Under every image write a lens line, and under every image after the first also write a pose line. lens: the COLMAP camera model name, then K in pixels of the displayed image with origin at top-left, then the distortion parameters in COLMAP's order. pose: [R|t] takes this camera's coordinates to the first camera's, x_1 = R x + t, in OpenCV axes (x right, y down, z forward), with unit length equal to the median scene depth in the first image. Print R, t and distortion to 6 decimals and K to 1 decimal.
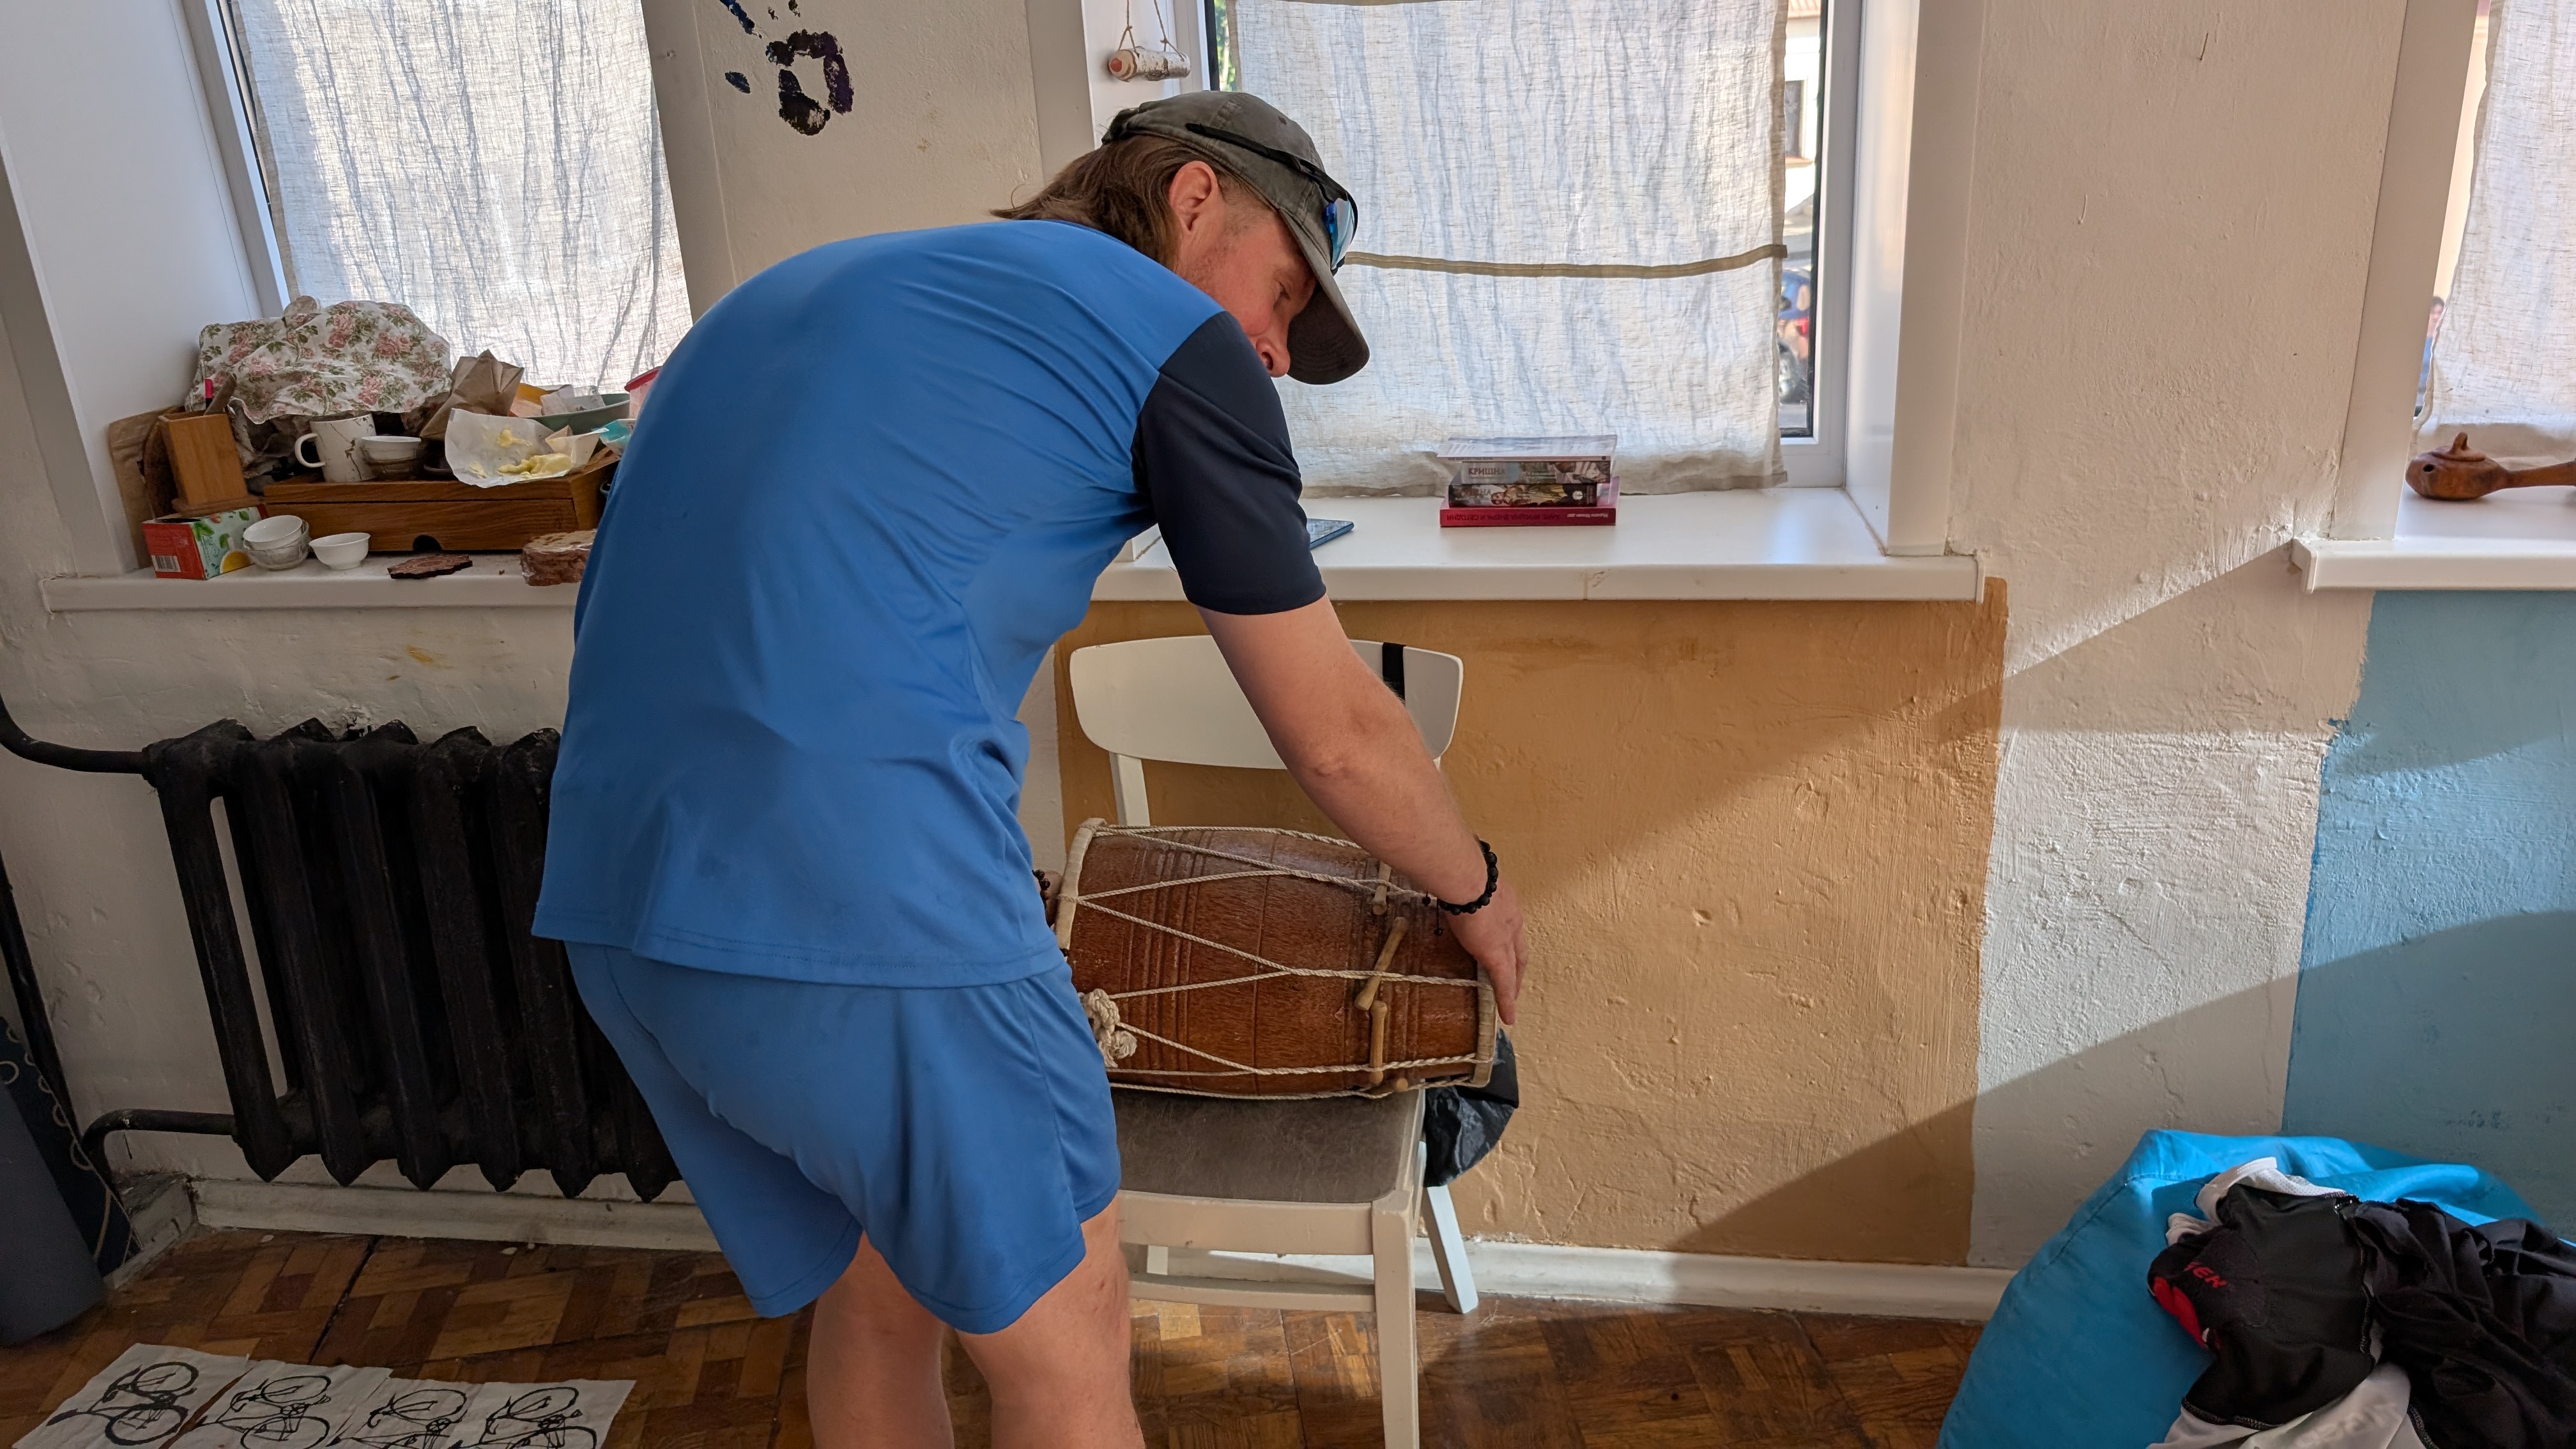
lens RADIAL K [[1842.9, 0, 1288.0], [0, 1842.9, 724.5], [0, 0, 1]] dist [0.028043, -0.001896]
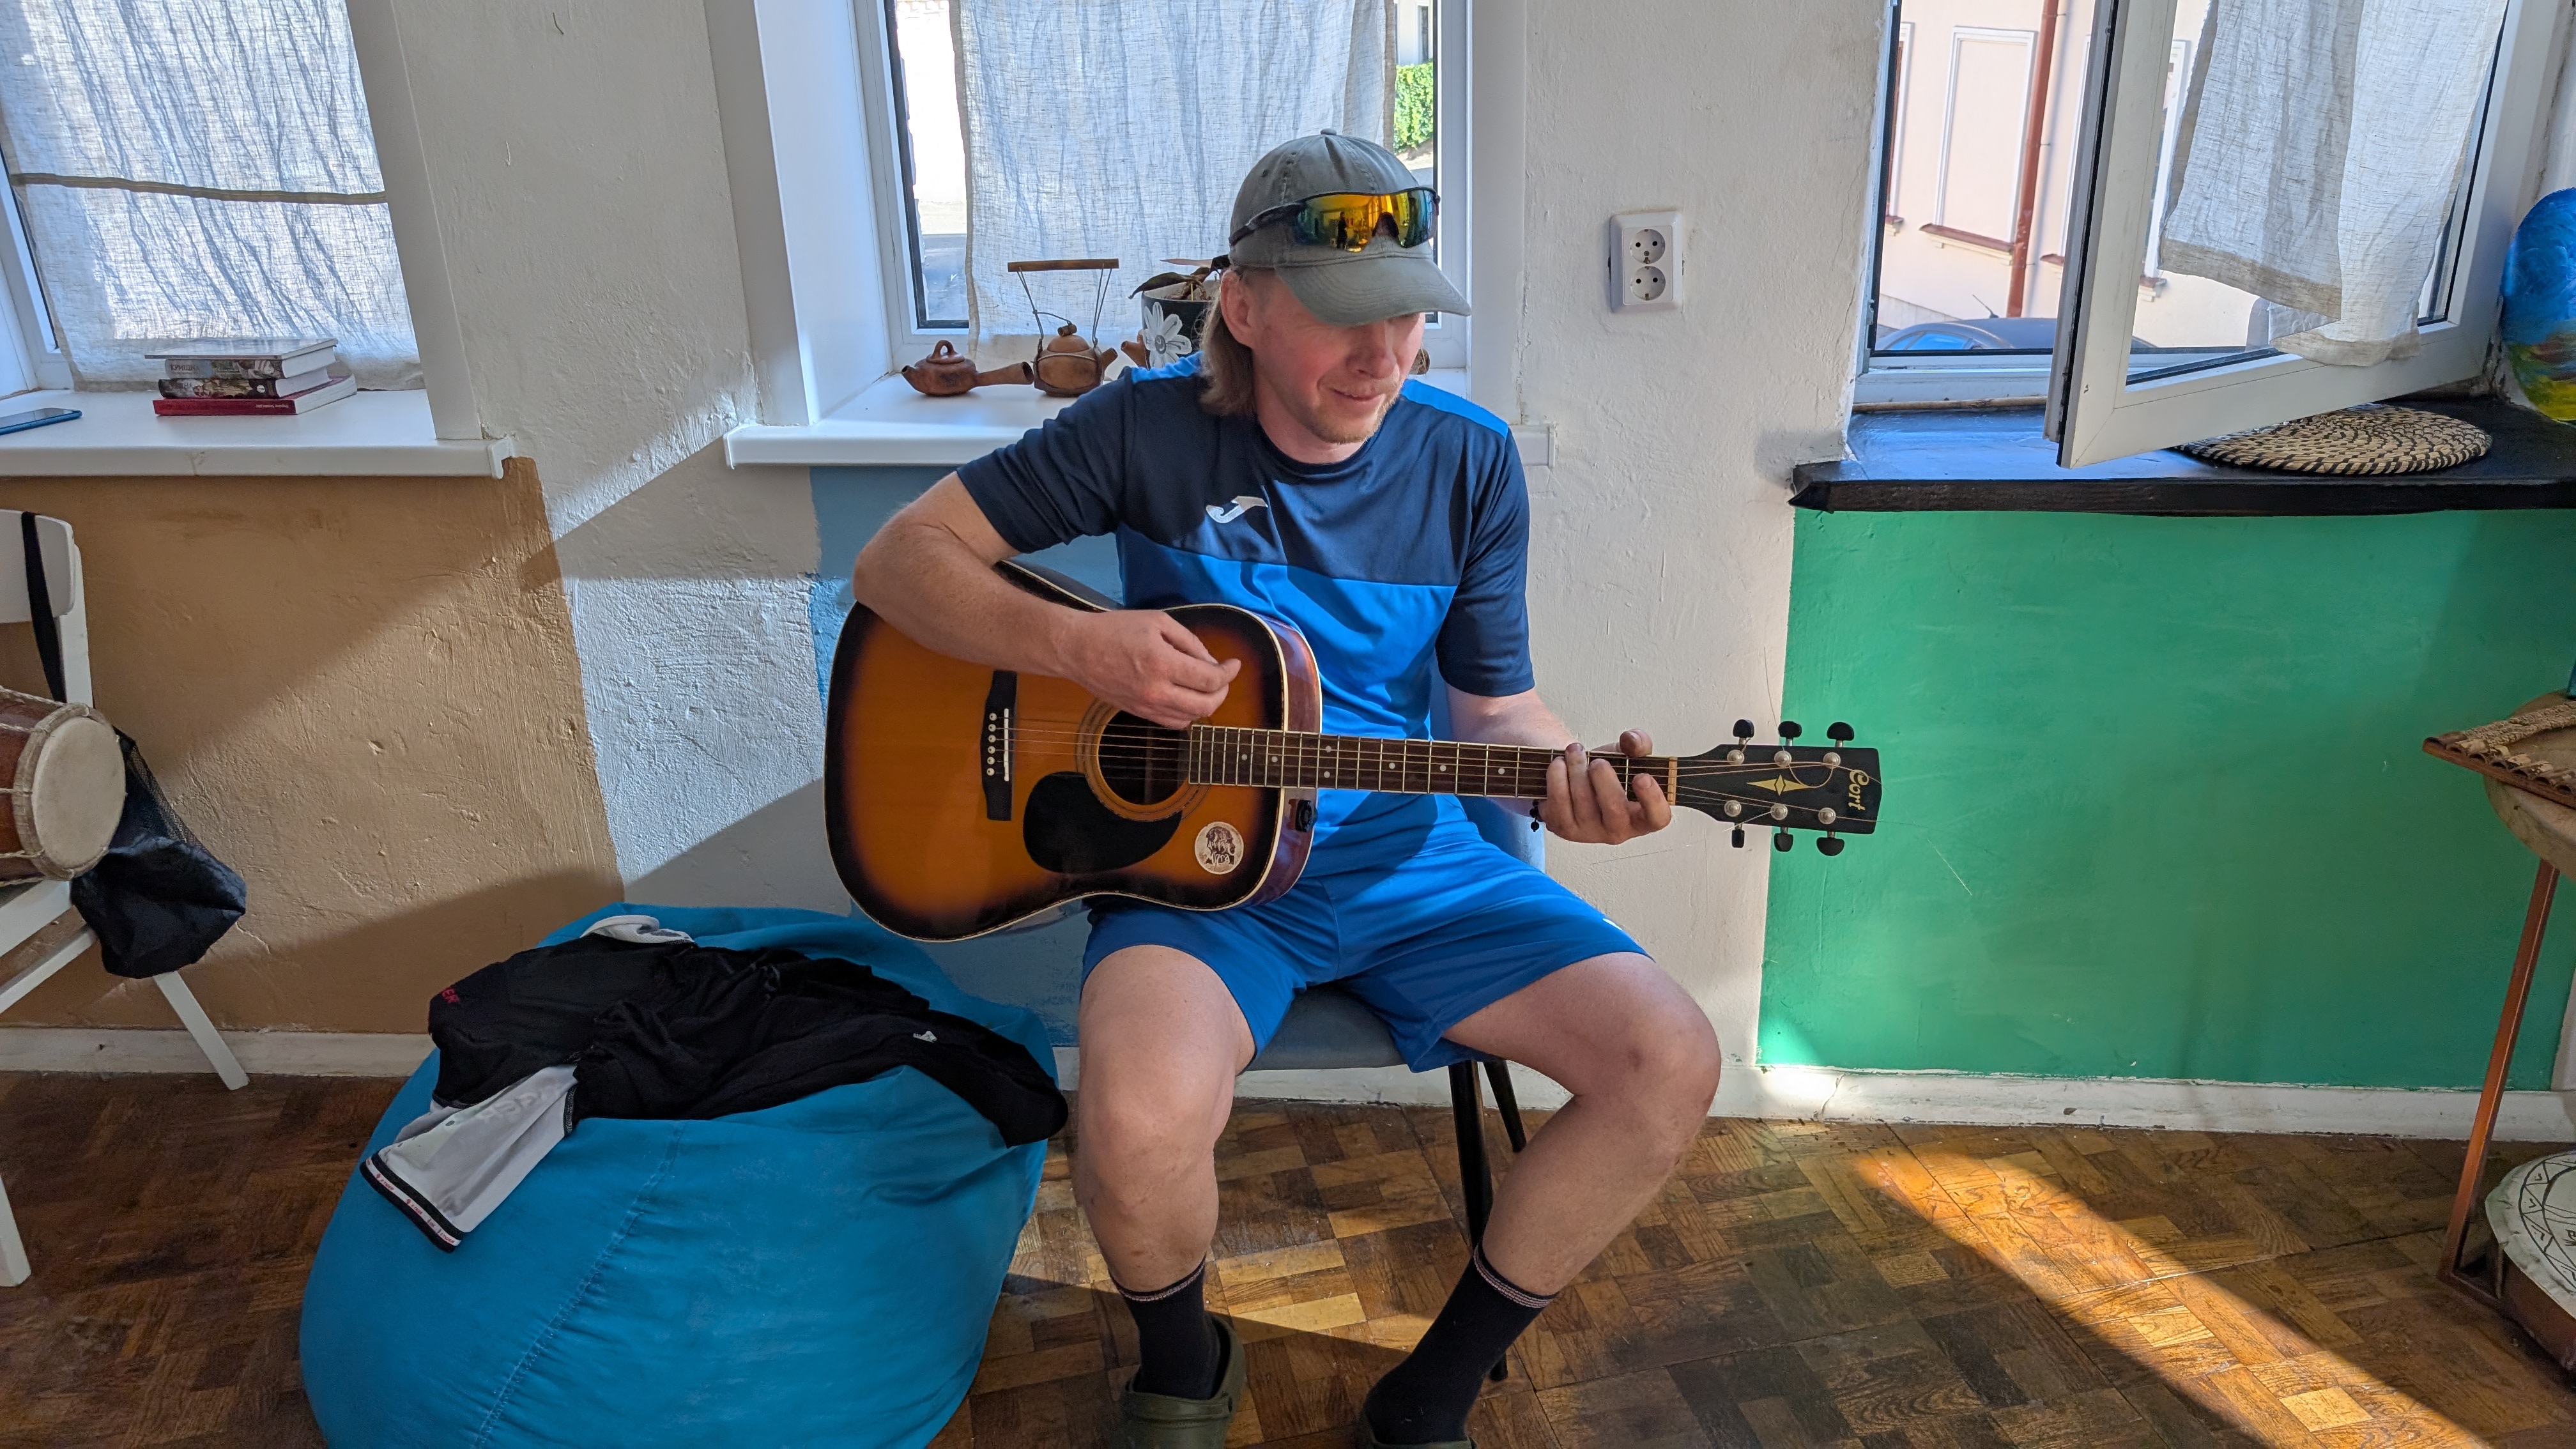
lens RADIAL K [[1822.1, 0, 1287.7], [0, 1822.1, 694.6], [0, 0, 1]] dist [0.004342, 0.003807]
pose [[0.997292, -0.008989, 0.072997, 0.722776], [0.007009, 0.999602, 0.027336, 0.043043], [-0.073213, -0.026750, 0.996957, -0.211457]]
